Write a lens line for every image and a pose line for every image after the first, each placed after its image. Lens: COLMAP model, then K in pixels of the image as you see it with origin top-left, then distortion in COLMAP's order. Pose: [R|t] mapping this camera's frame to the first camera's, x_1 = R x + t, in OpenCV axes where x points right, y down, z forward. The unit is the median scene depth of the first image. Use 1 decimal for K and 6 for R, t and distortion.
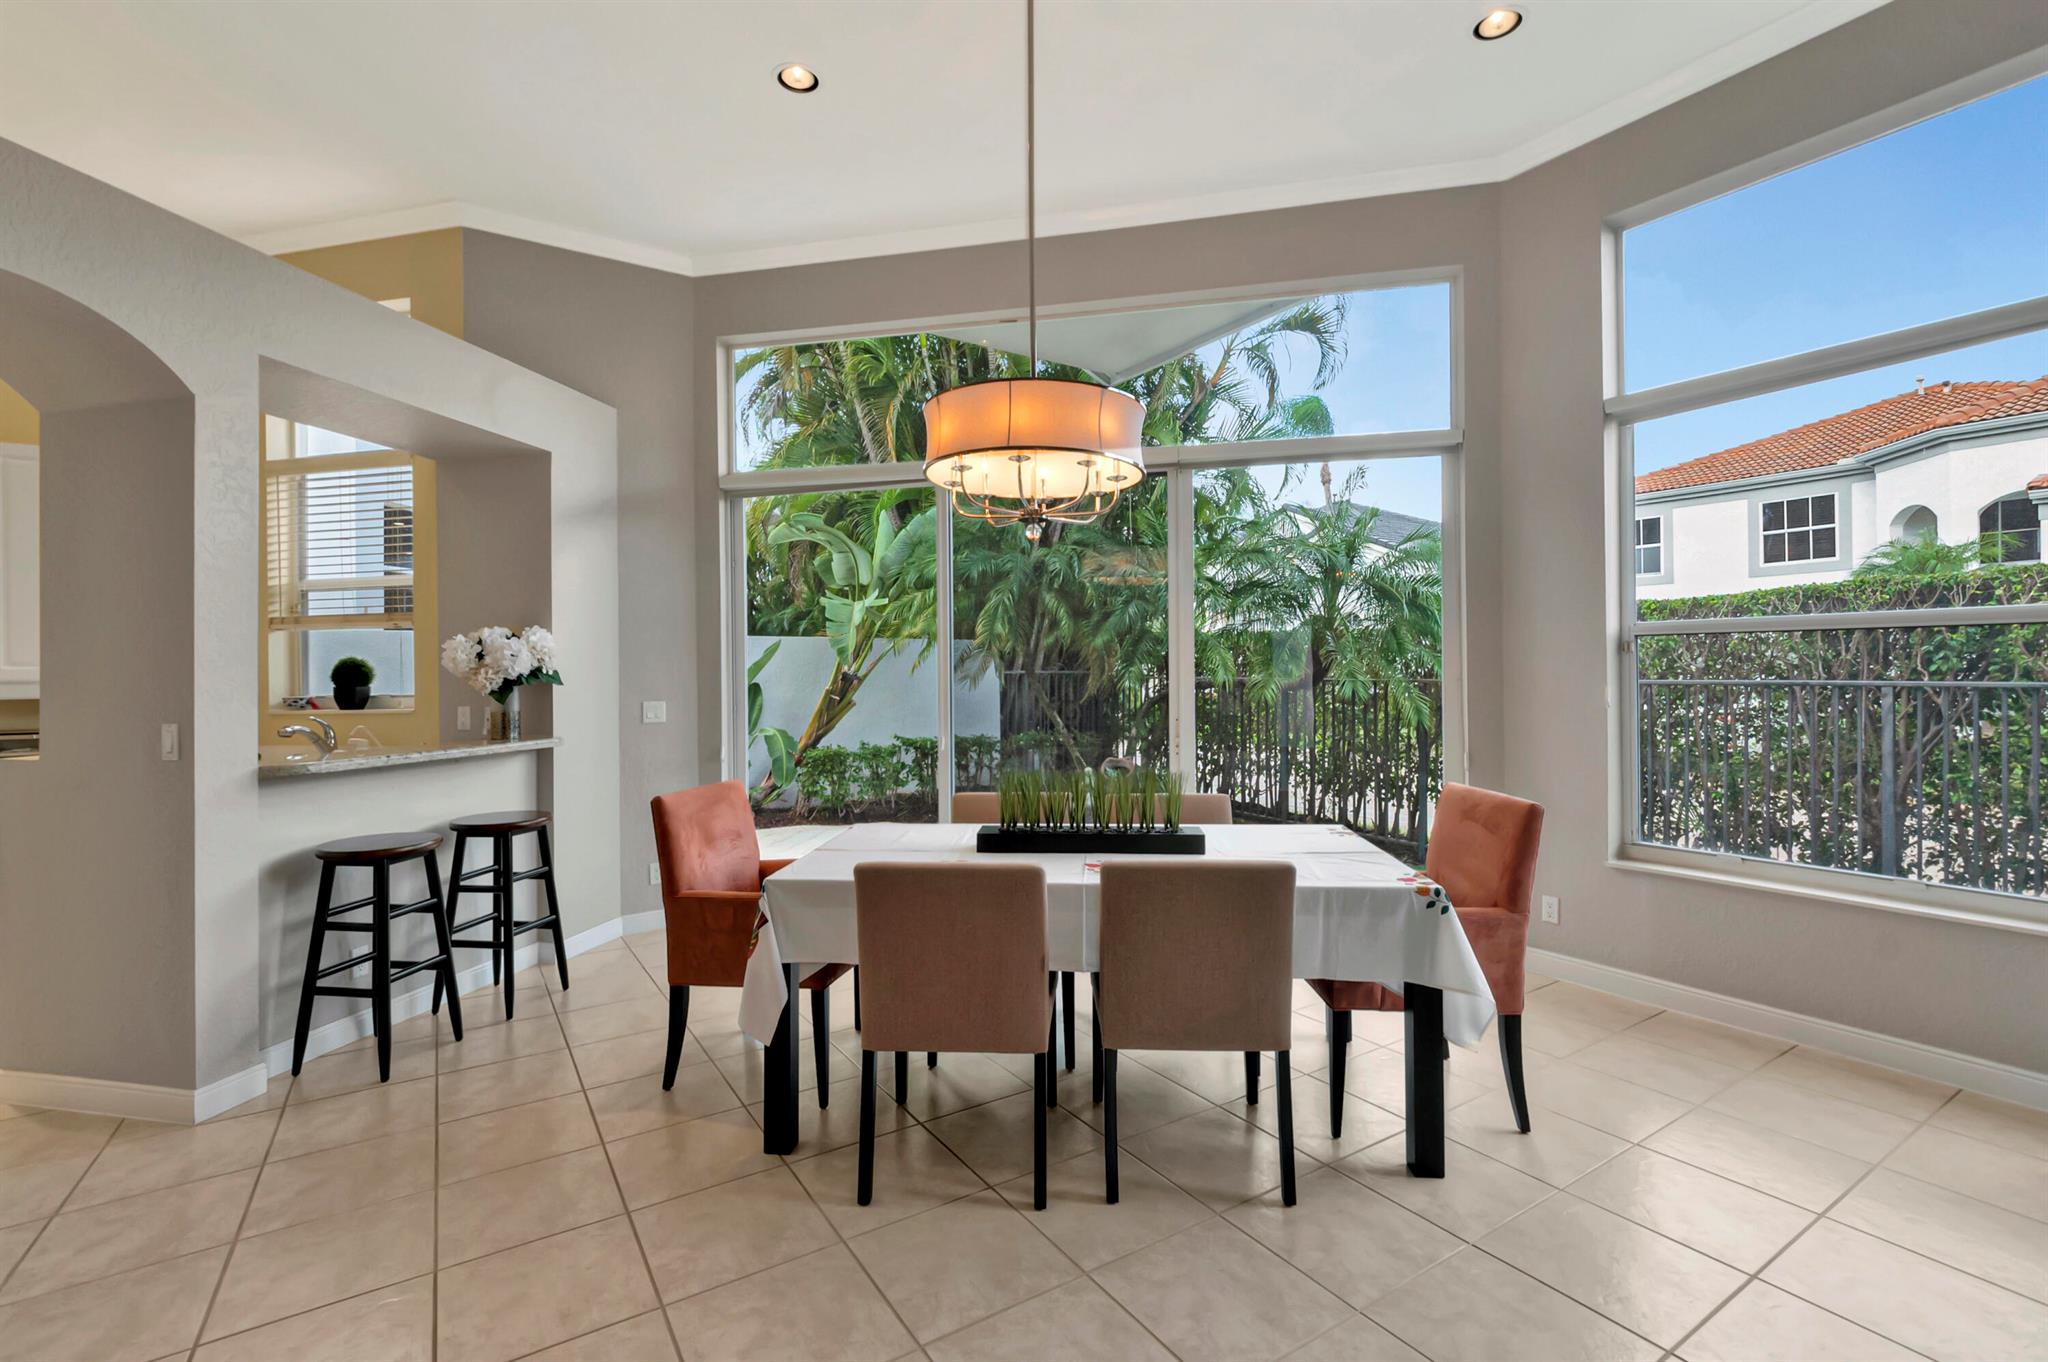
lens RADIAL K [[921.2, 0, 1018.2], [0, 921.2, 674.2], [0, 0, 1]] dist [0.005137, 0.001286]
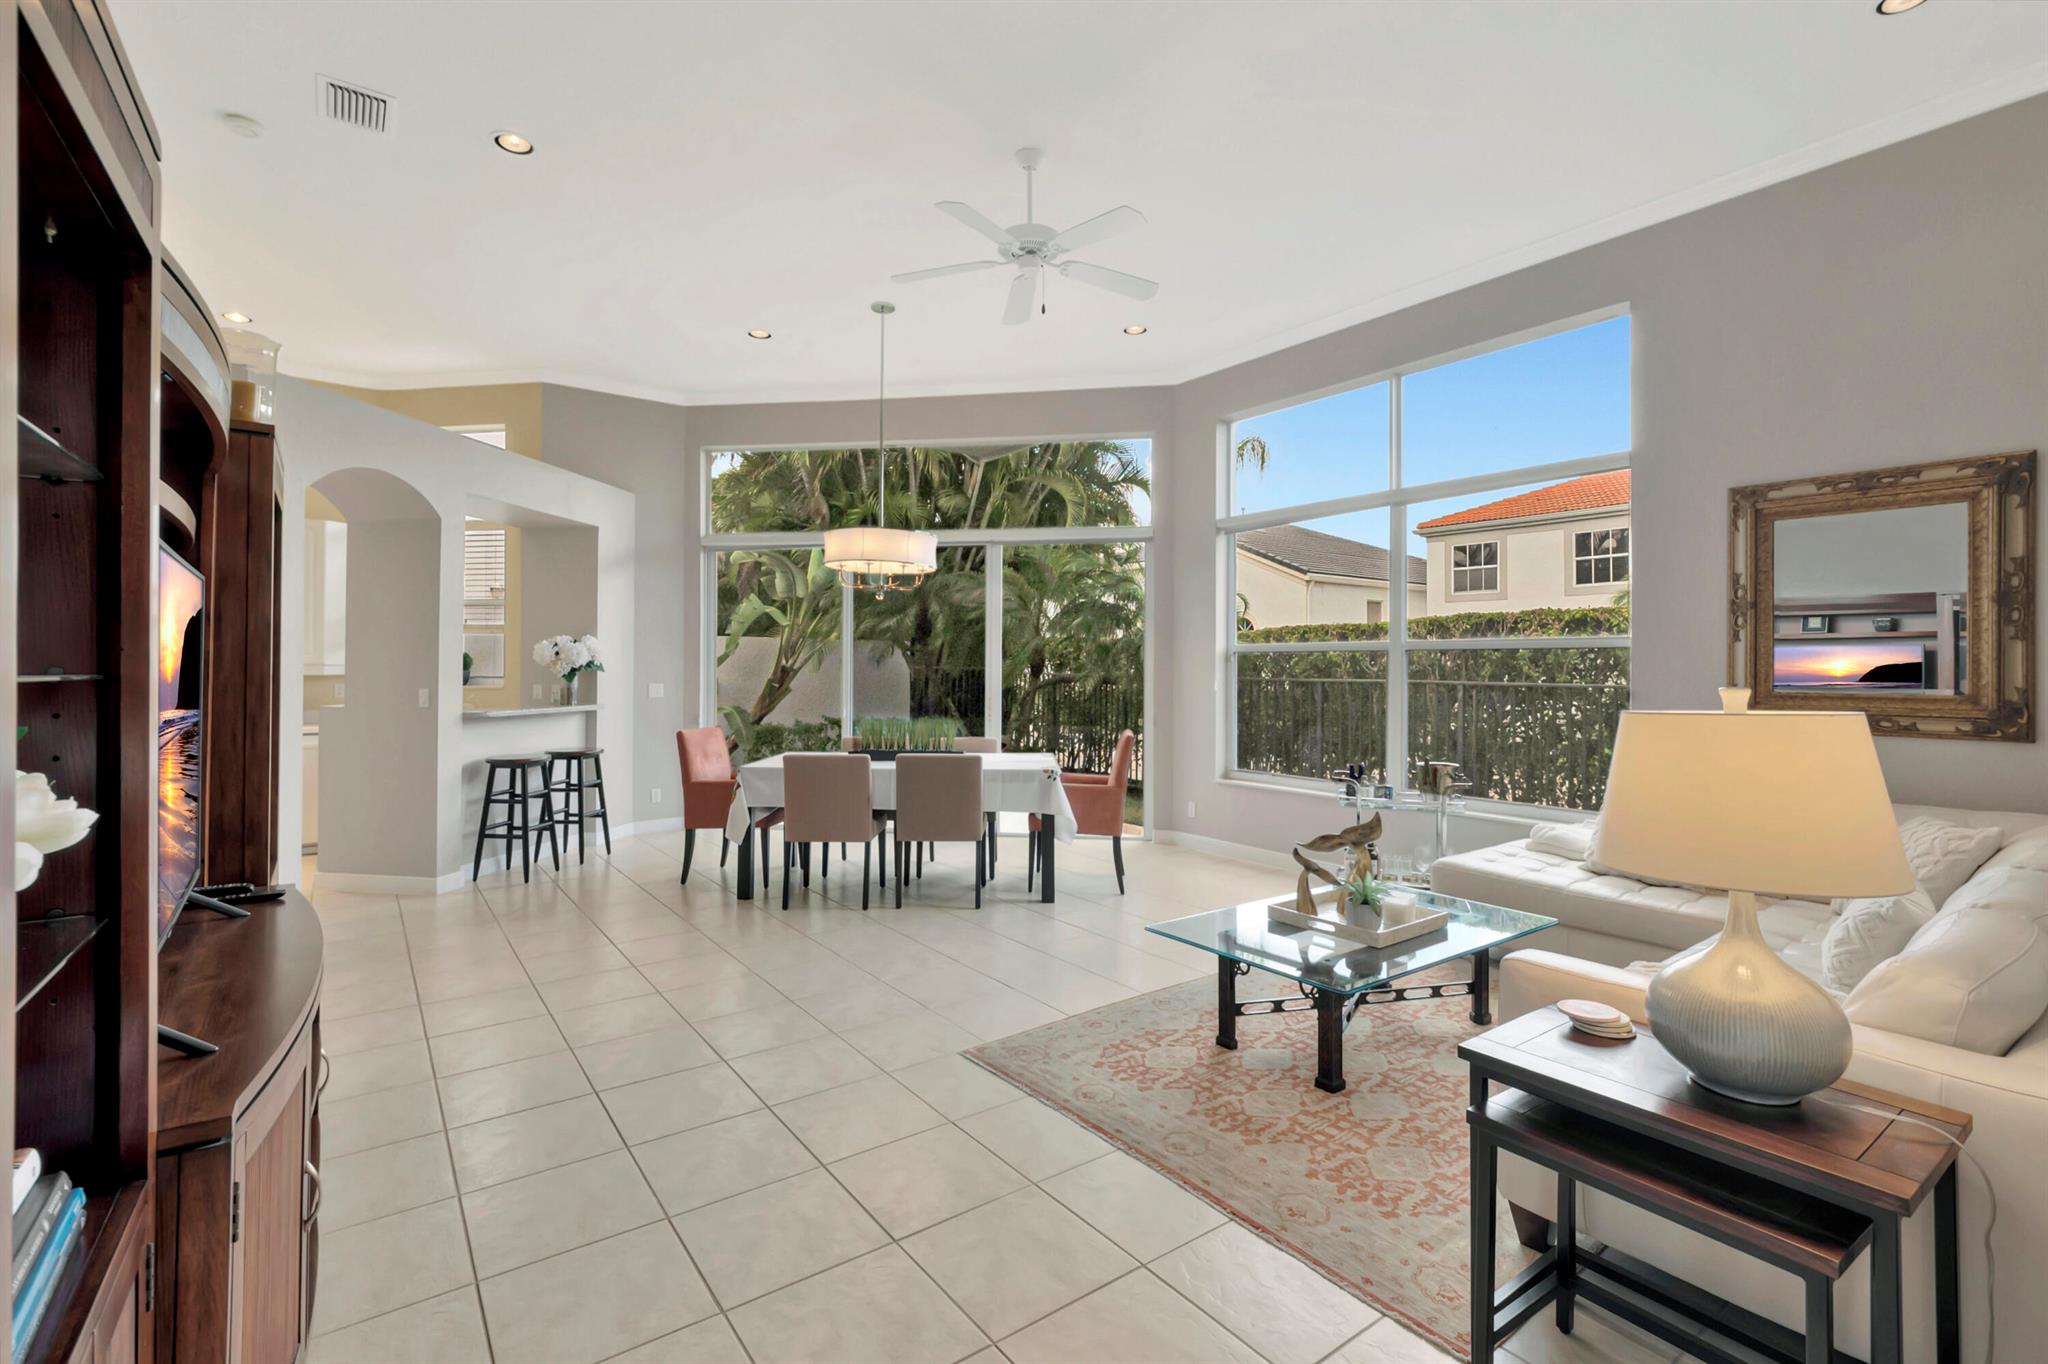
lens RADIAL K [[921.2, 0, 1025.3], [0, 921.2, 668.5], [0, 0, 1]] dist [0.005137, 0.001286]
pose [[0.997554, 0.014396, 0.068405, 0.144896], [-0.014330, 0.999896, -0.001456, -0.002360], [-0.068419, 0.000472, 0.997657, -0.728790]]
